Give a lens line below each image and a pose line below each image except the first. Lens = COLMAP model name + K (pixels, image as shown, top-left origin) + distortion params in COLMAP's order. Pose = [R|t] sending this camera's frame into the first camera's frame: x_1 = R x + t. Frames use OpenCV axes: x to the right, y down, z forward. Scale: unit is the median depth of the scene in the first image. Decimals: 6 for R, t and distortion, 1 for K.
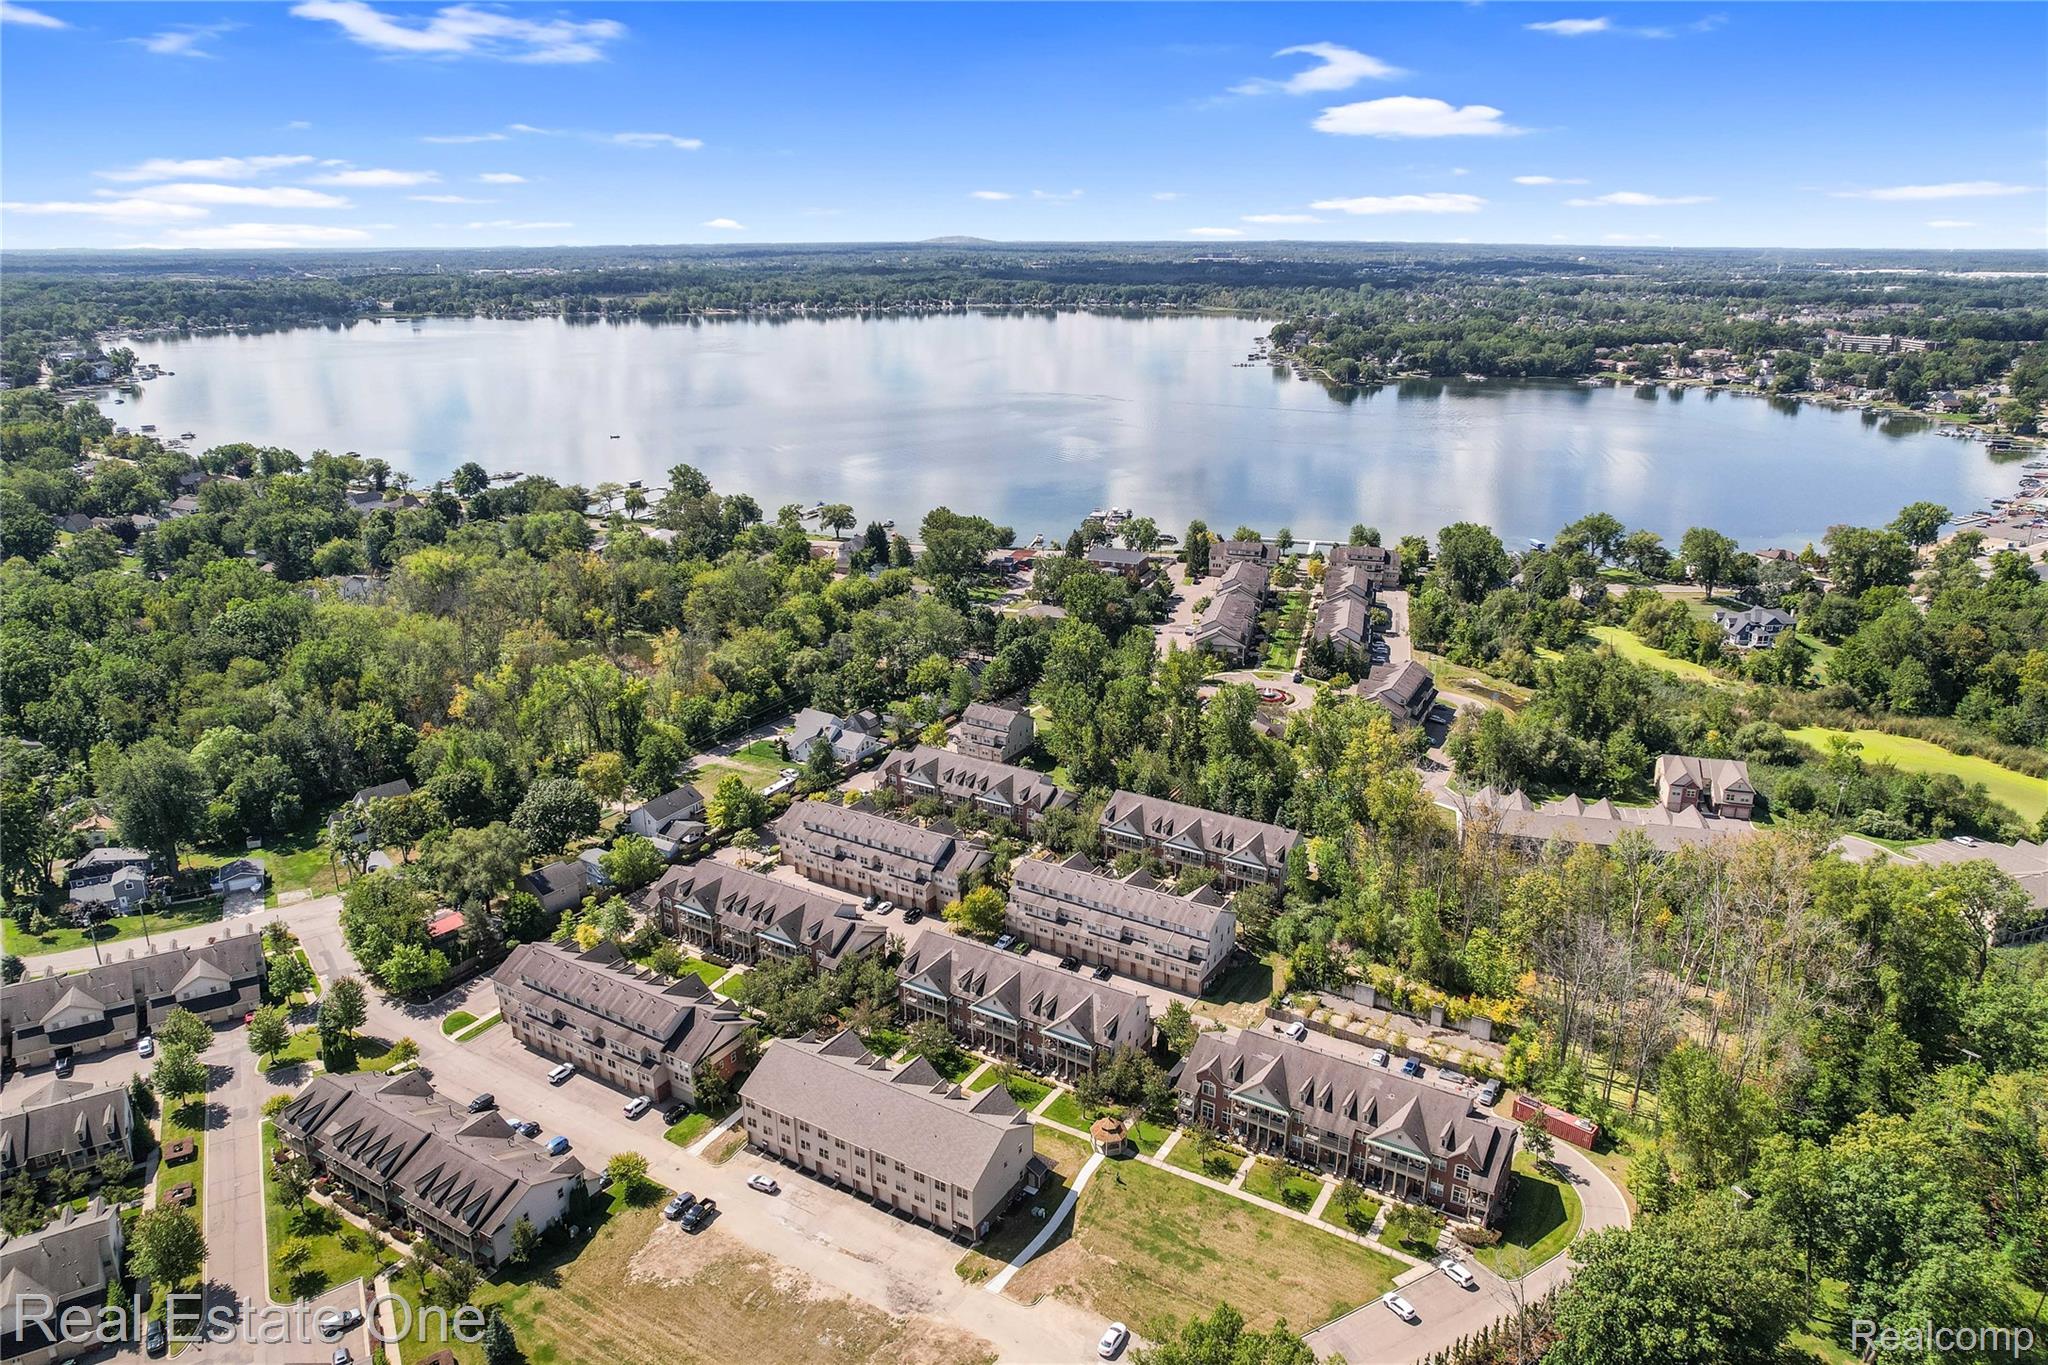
lens RADIAL K [[1325.3, 0, 1024.0], [0, 1325.3, 682.5], [0, 0, 1]] dist [-0.044779, -0.000238]
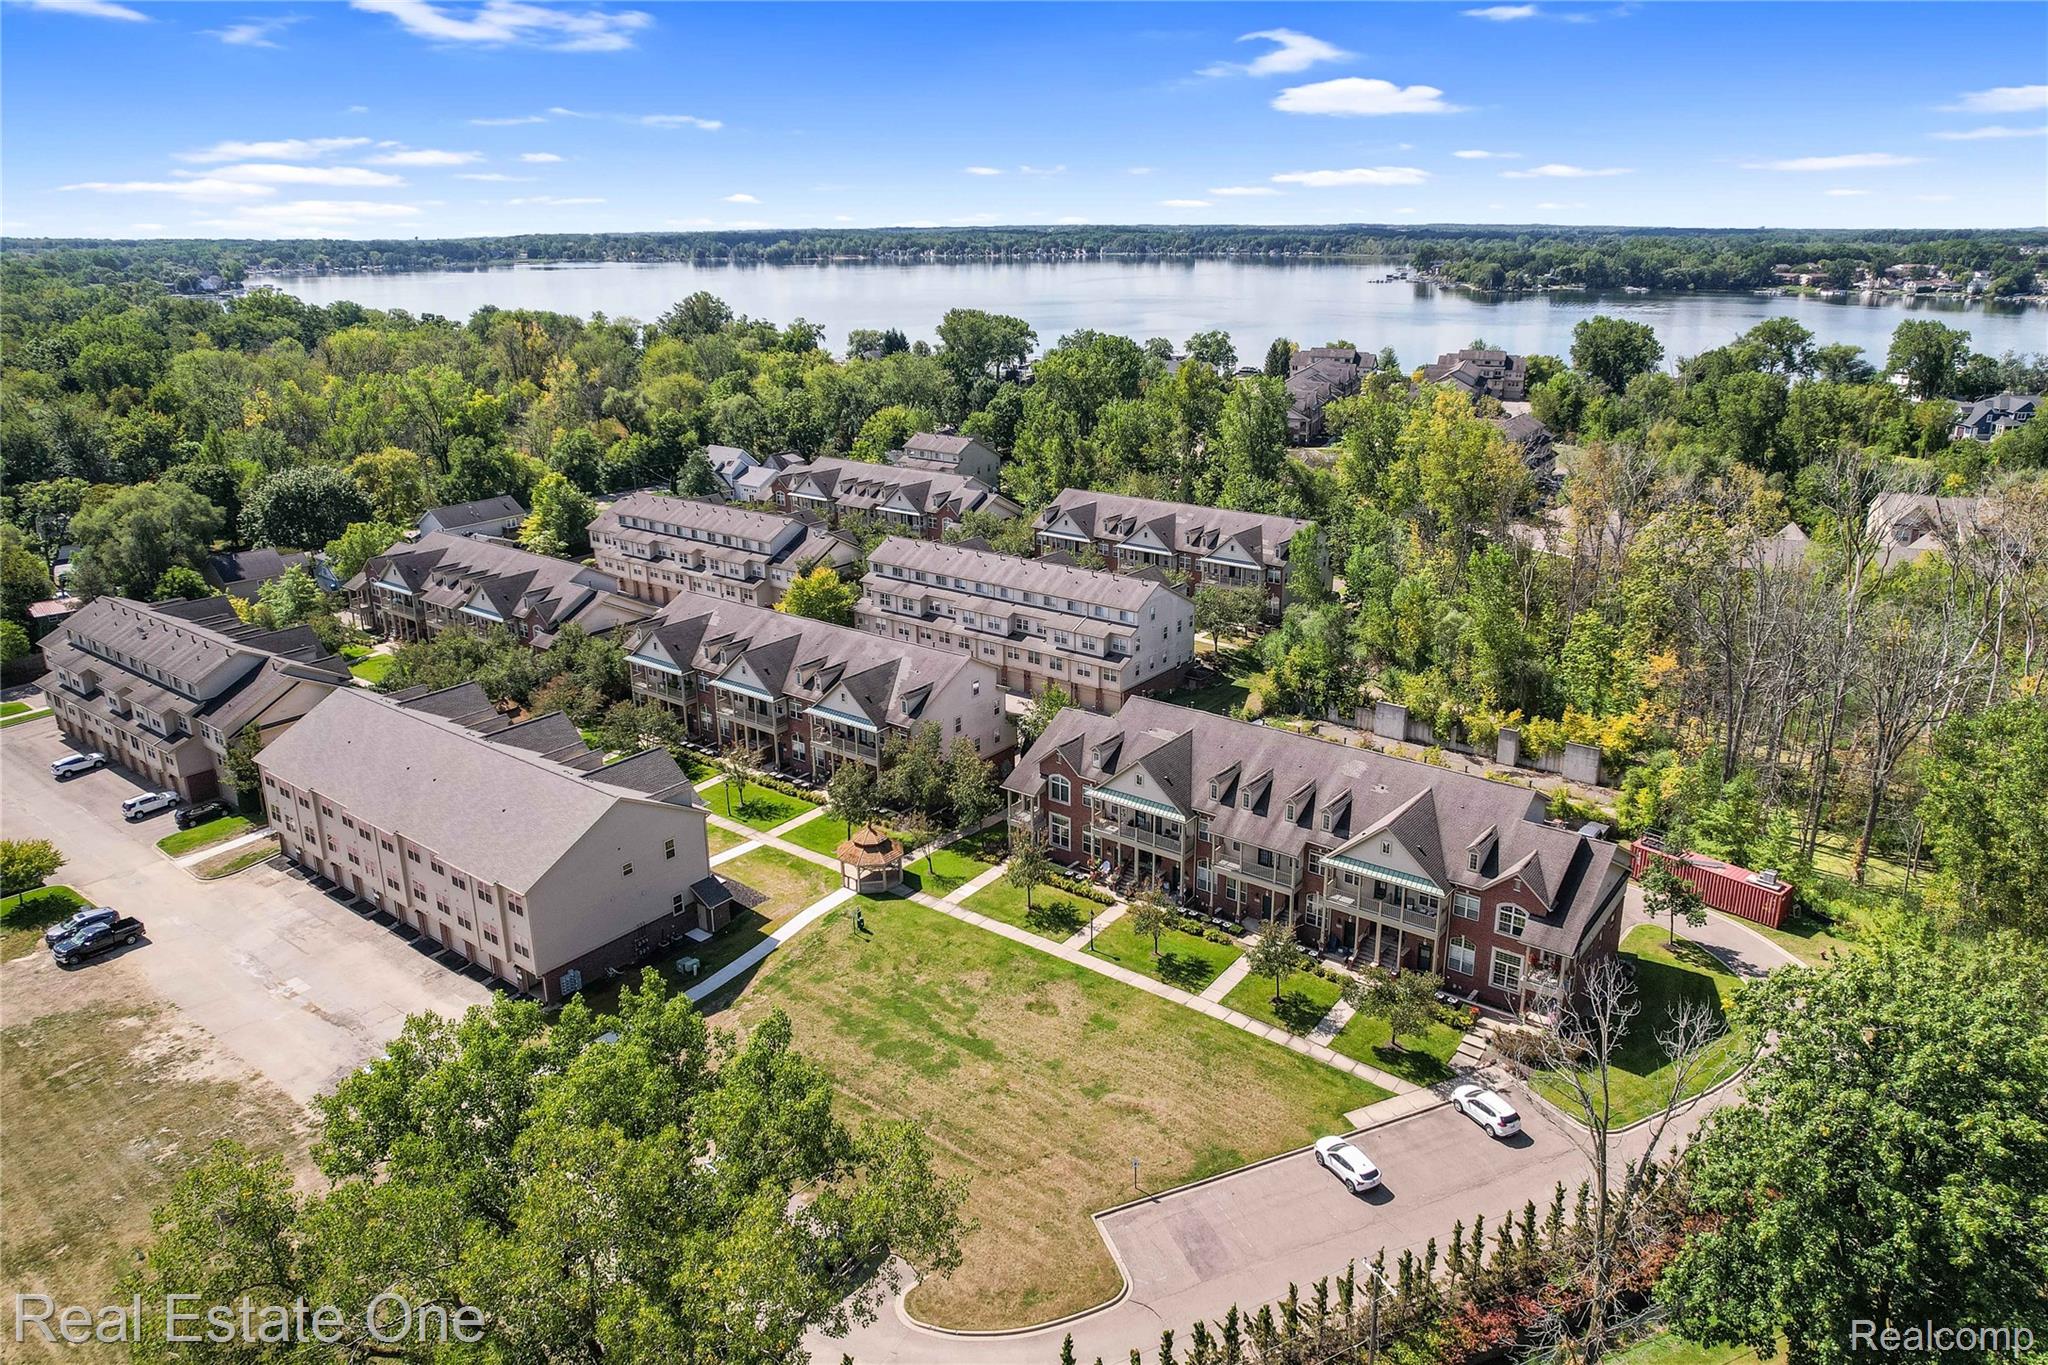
lens RADIAL K [[1368.8, 0, 1039.3], [0, 1368.8, 597.6], [0, 0, 1]] dist [-0.035772, 0.005955]
pose [[0.995952, 0.024064, -0.086606, 0.187038], [-0.027477, 0.998883, -0.038441, 0.260371], [0.085585, 0.040665, 0.995501, 0.441246]]
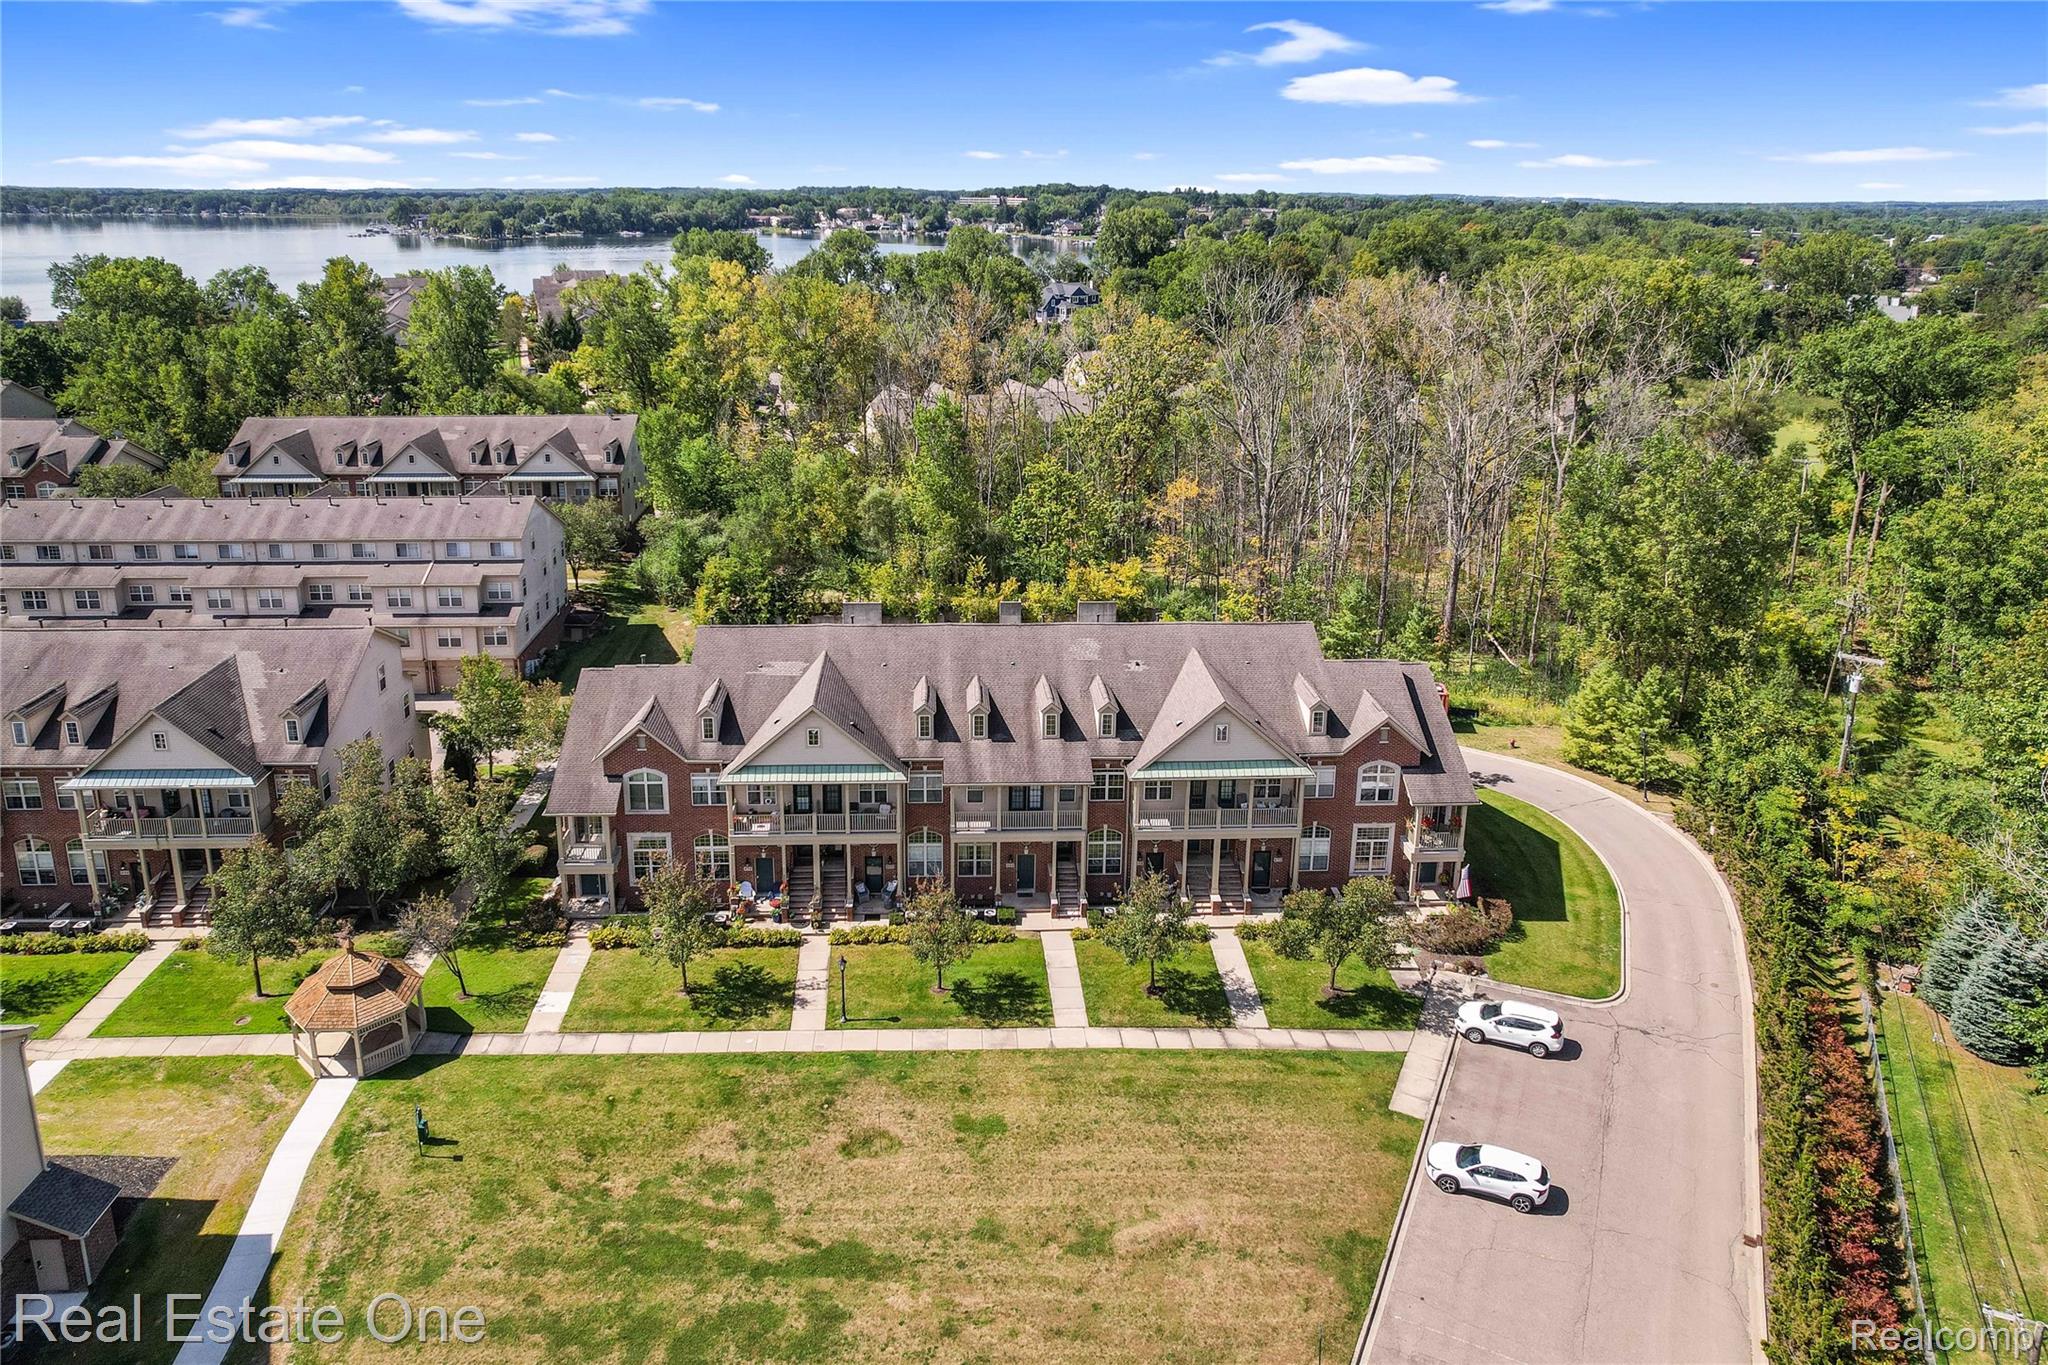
lens RADIAL K [[1385.6, 0, 995.4], [0, 1385.6, 520.9], [0, 0, 1]] dist [-0.037331, 0.006646]
pose [[0.830071, -0.124584, 0.543564, 0.030708], [0.161350, 0.986690, -0.020248, 0.271508], [-0.533806, 0.104511, 0.839124, 0.671288]]
